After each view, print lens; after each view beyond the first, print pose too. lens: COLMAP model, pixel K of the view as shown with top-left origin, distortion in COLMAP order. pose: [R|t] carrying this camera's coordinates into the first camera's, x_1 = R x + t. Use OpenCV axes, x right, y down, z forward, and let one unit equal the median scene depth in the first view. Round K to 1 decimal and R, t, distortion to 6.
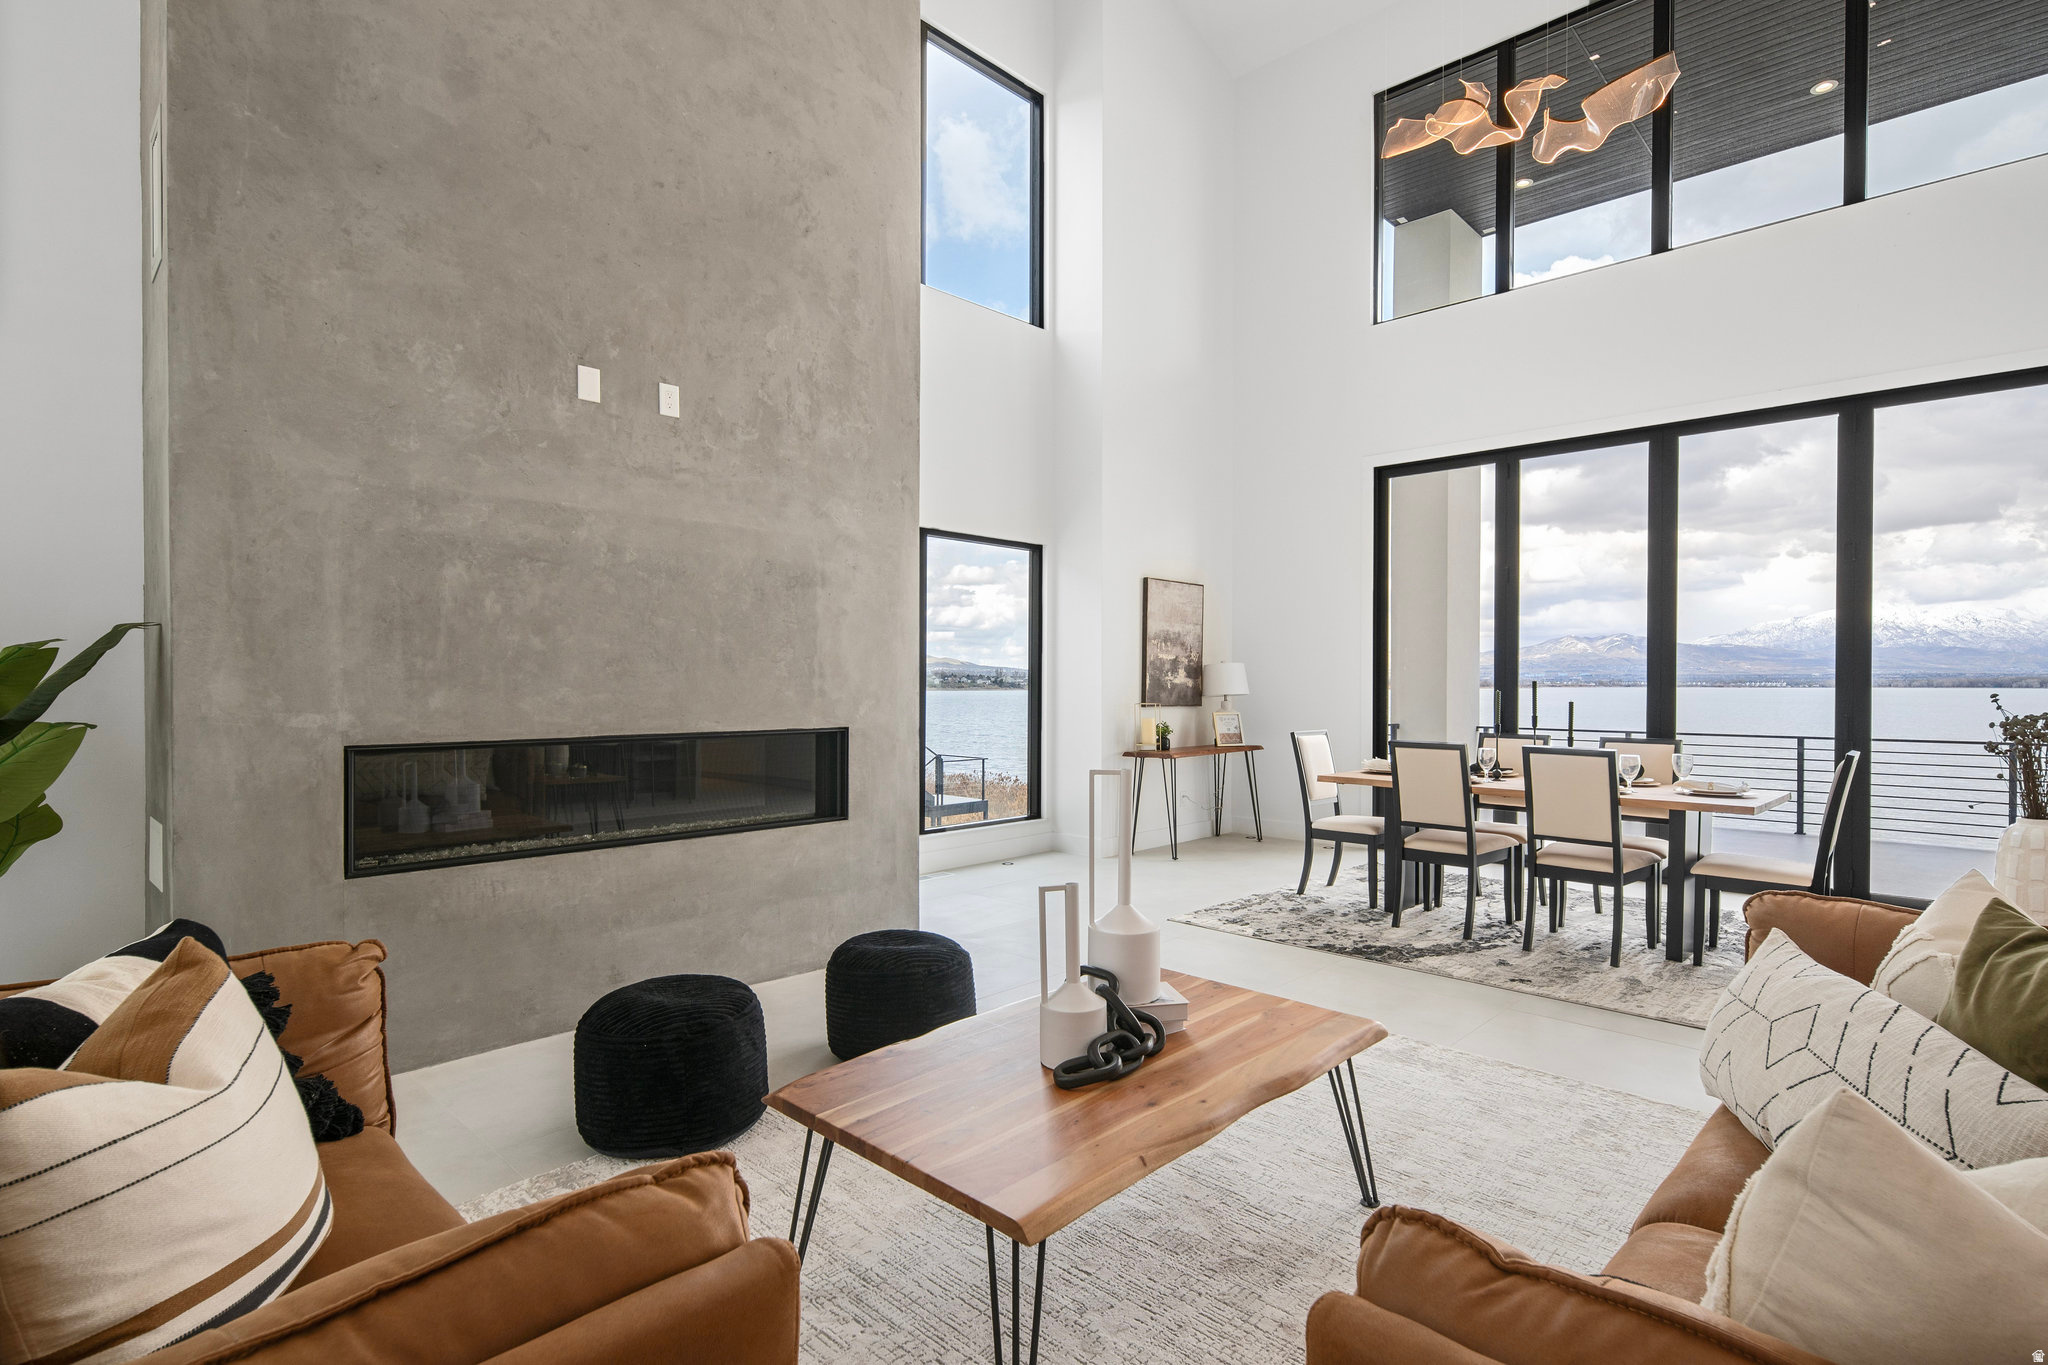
lens RADIAL K [[1018.7, 0, 1090.8], [0, 1018.7, 698.8], [0, 0, 1]] dist [0.014863, -0.002451]
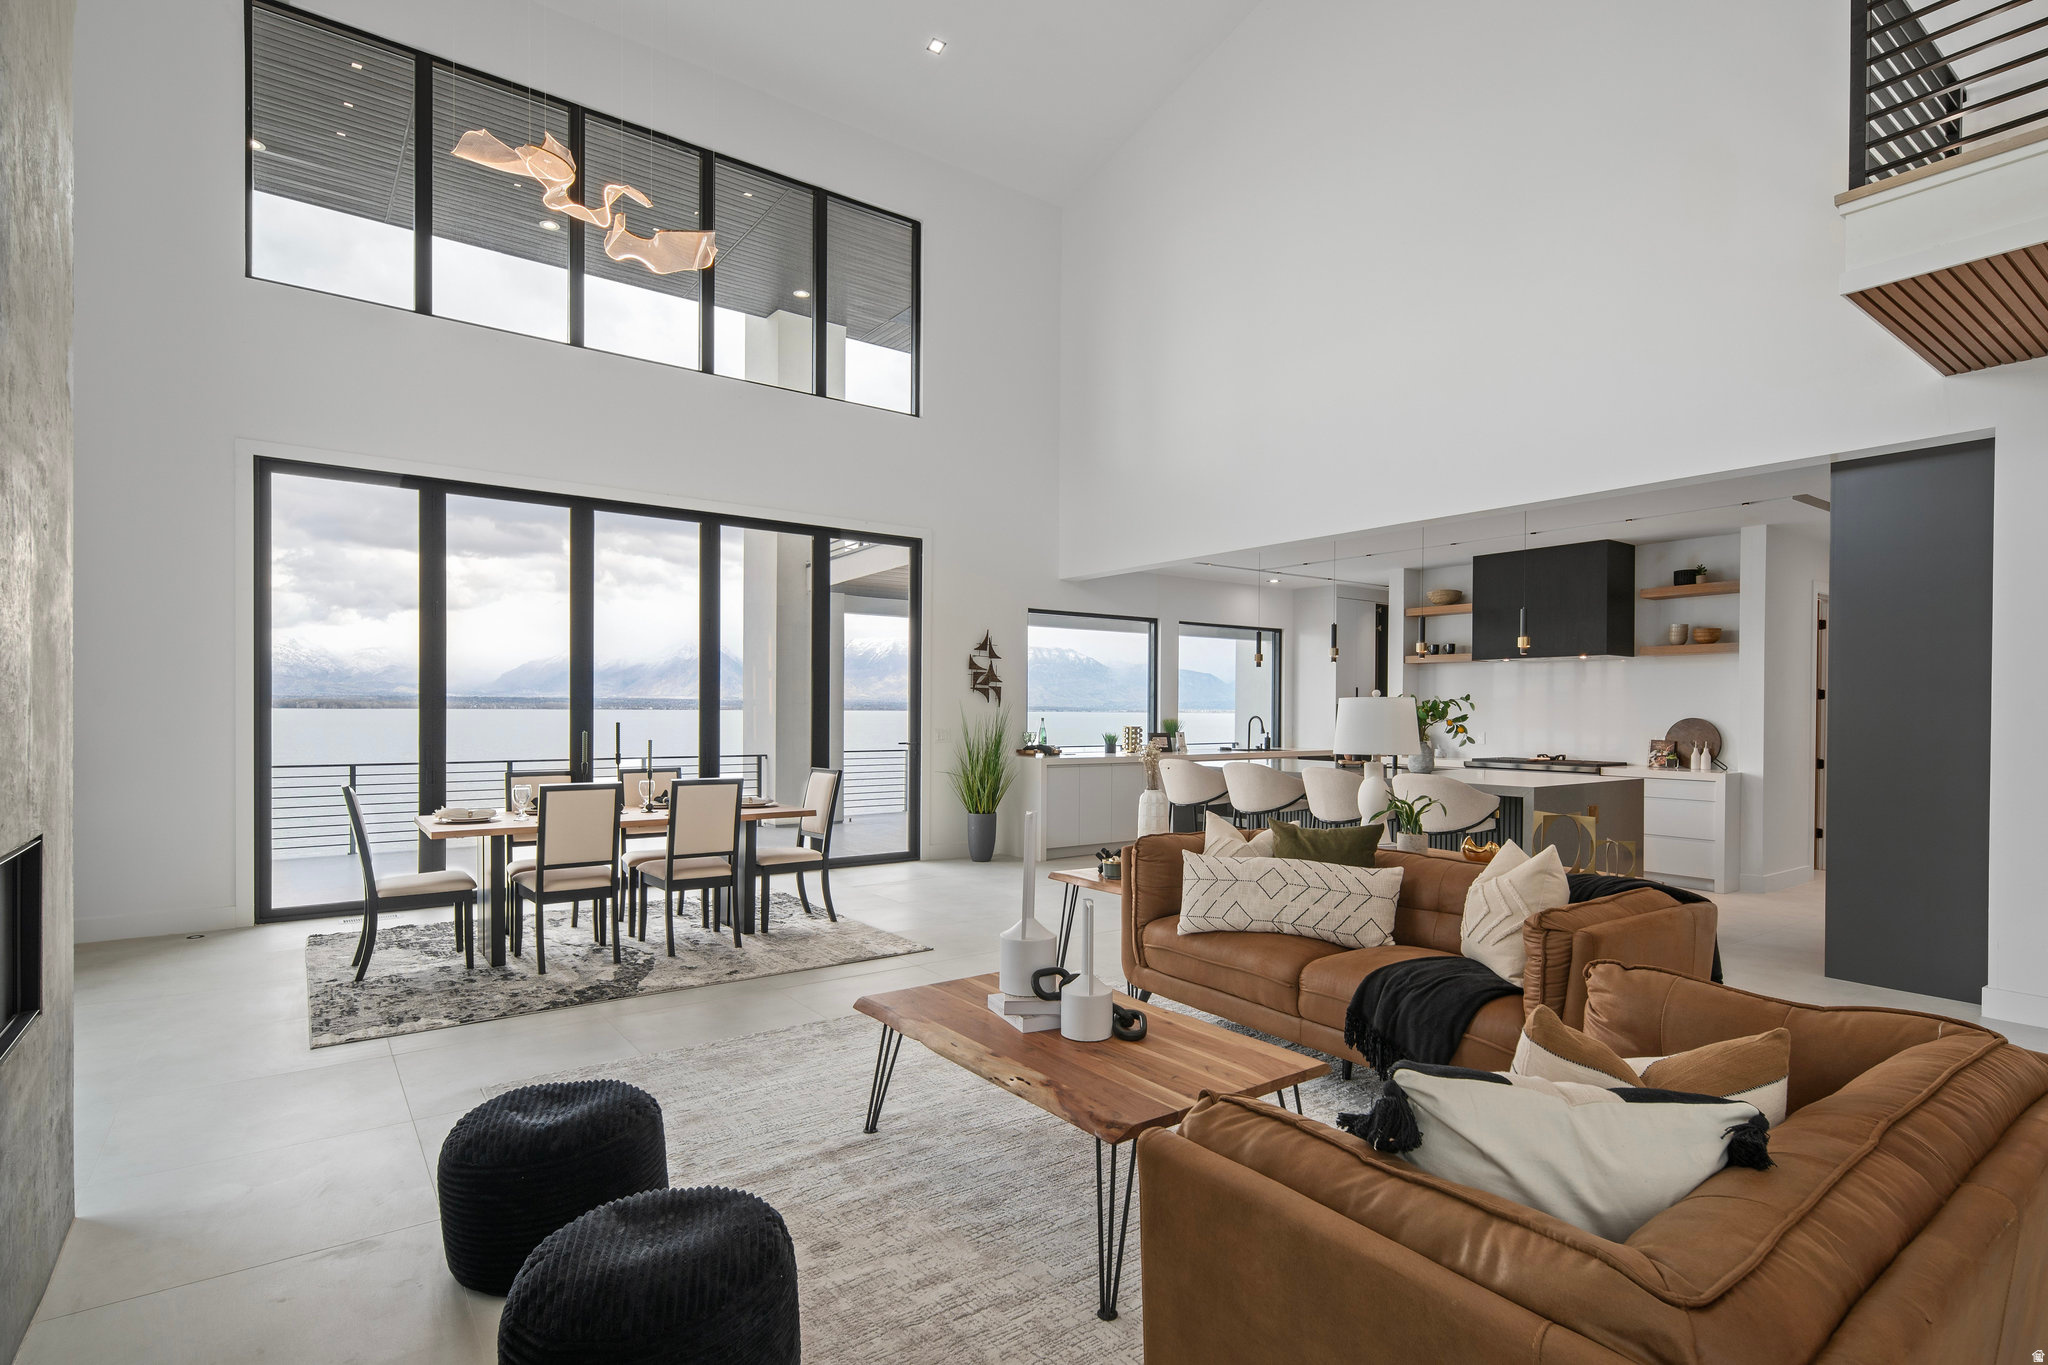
lens RADIAL K [[1018.7, 0, 958.2], [0, 1018.7, 720.1], [0, 0, 1]] dist [0.014863, -0.002451]
pose [[0.224137, -0.012204, 0.974481, -0.650329], [0.009332, 0.999903, 0.010376, -0.030132], [-0.974513, 0.006768, 0.224230, 0.444120]]
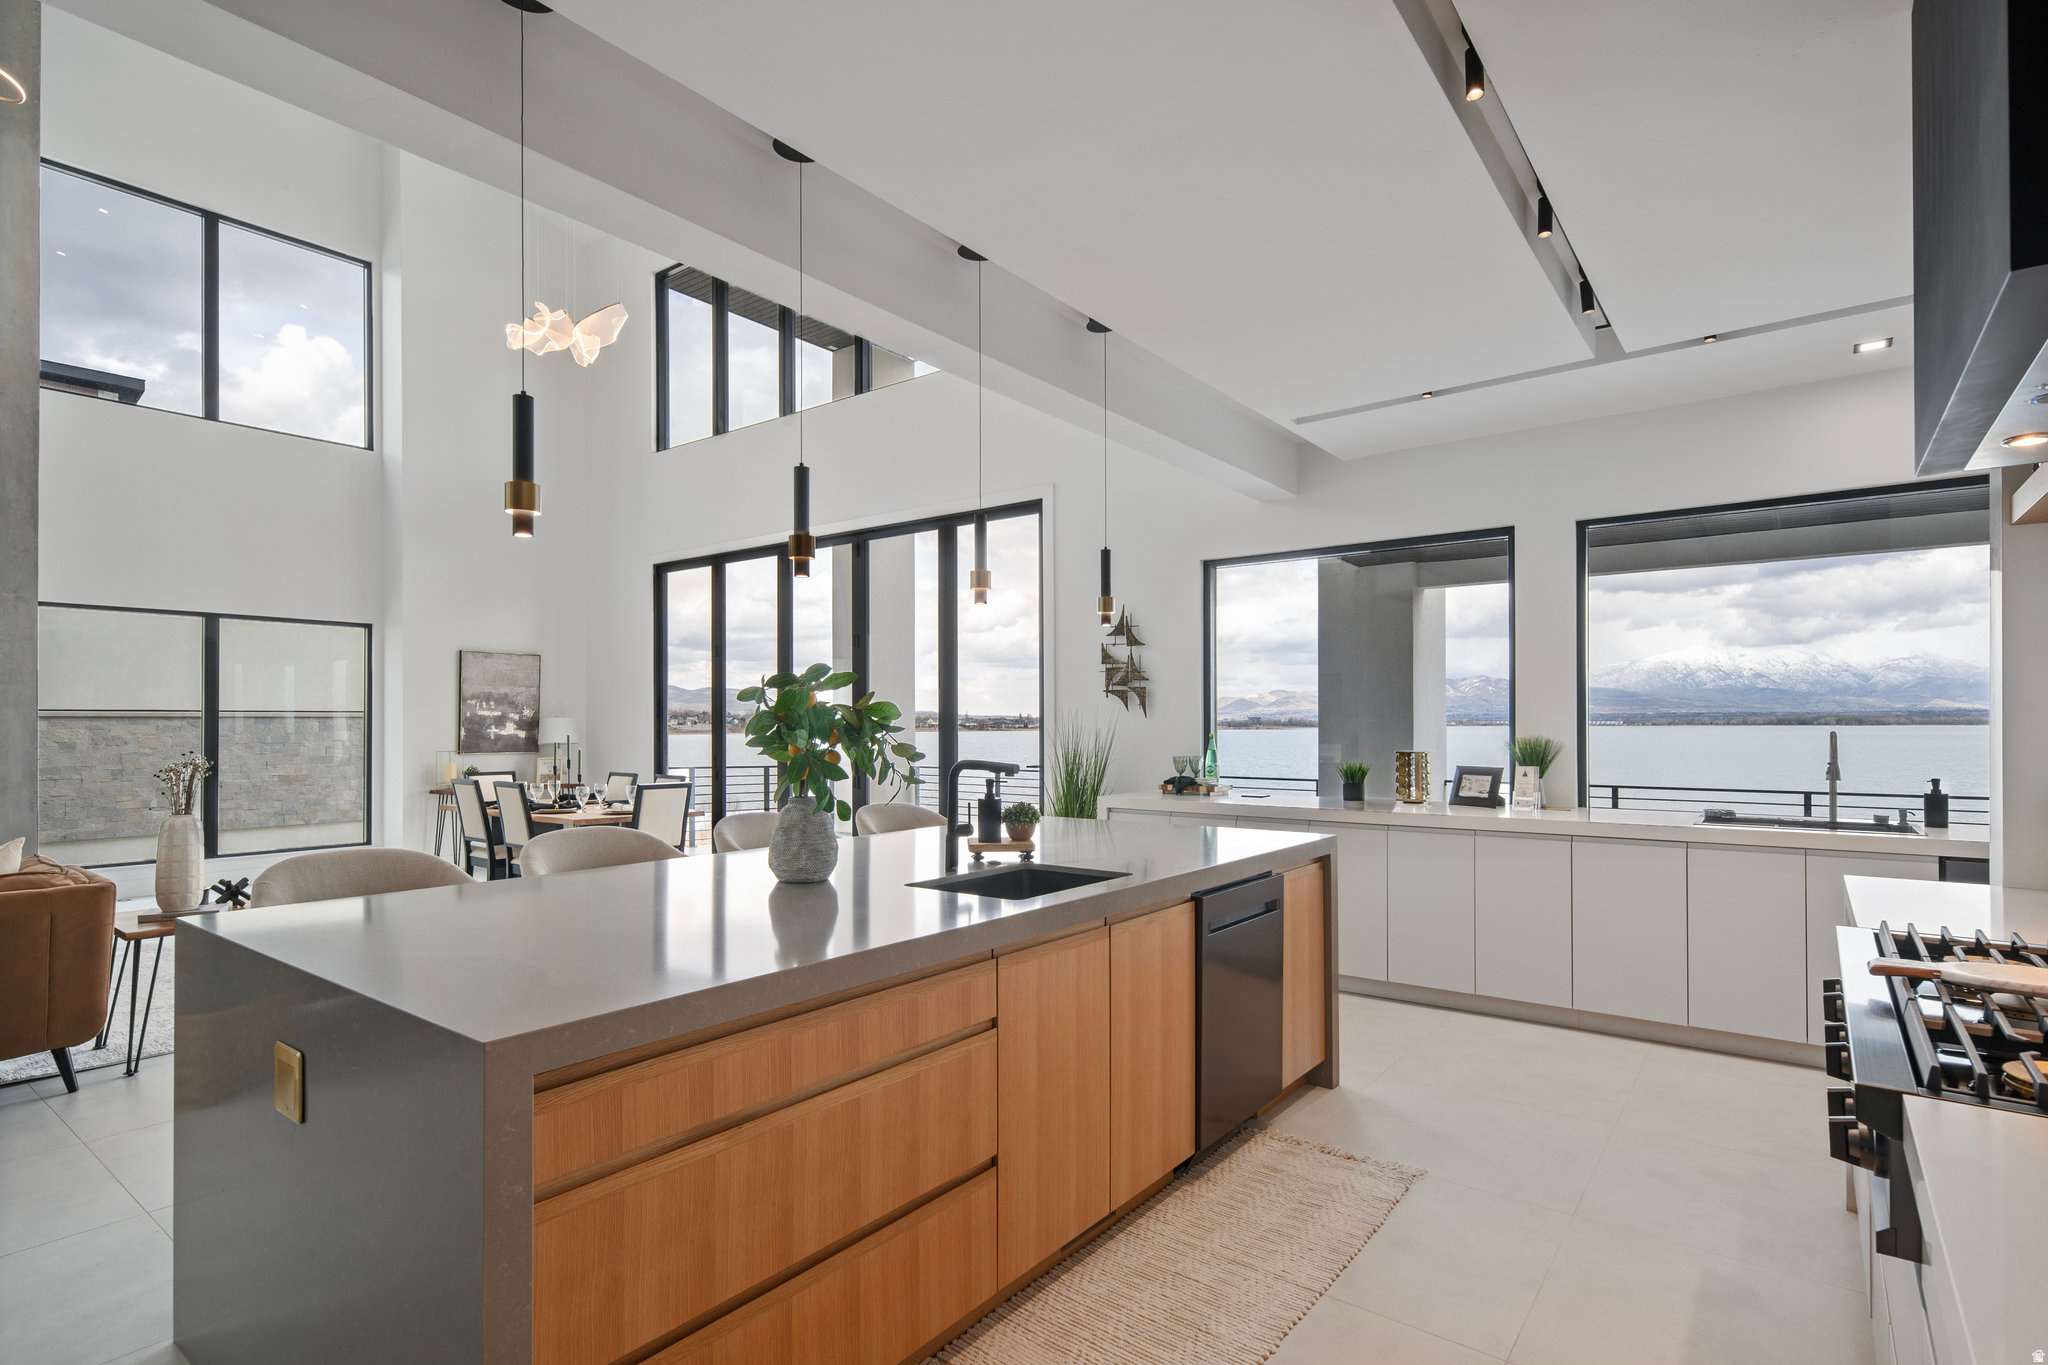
lens RADIAL K [[1008.9, 0, 1067.4], [0, 1008.9, 718.5], [0, 0, 1]] dist [-0.004065, 0.000405]
pose [[0.992657, -0.006031, 0.120812, 1.029289], [0.008697, 0.999730, -0.021553, -0.004804], [-0.120649, 0.022445, 0.992441, -0.486559]]
